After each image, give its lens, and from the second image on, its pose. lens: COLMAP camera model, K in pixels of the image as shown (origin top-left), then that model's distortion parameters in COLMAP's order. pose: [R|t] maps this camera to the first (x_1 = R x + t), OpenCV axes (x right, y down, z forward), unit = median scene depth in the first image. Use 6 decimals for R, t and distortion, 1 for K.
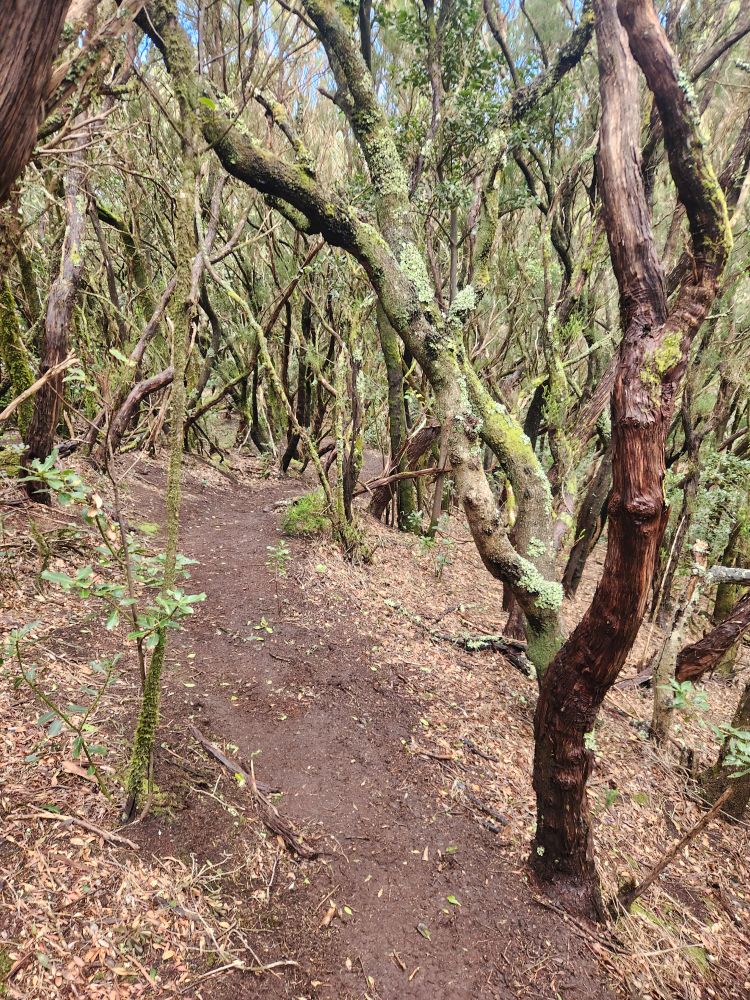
lens RADIAL K [[652.4, 0, 347.7], [0, 652.4, 499.3], [0, 0, 1]] dist [0.040507, -0.030474]
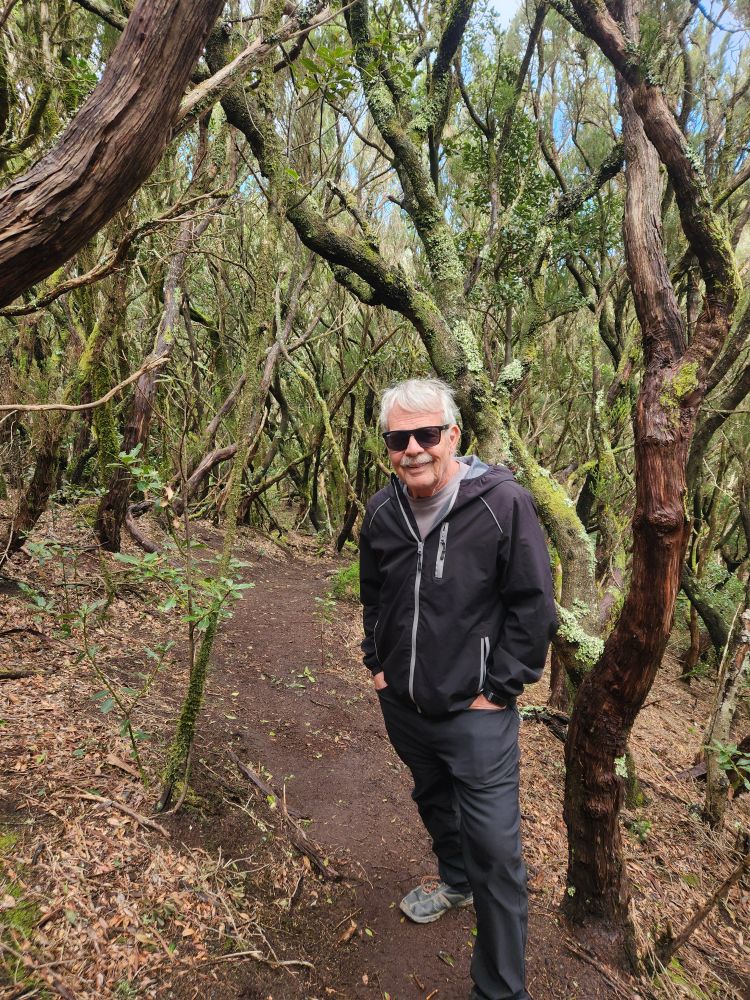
lens RADIAL K [[652.4, 0, 347.7], [0, 652.4, 499.3], [0, 0, 1]] dist [0.040507, -0.030474]
pose [[0.994434, 0.049504, -0.093009, 0.020621], [-0.064464, 0.984110, -0.165445, 0.109295], [0.083341, 0.170520, 0.981823, -0.054802]]
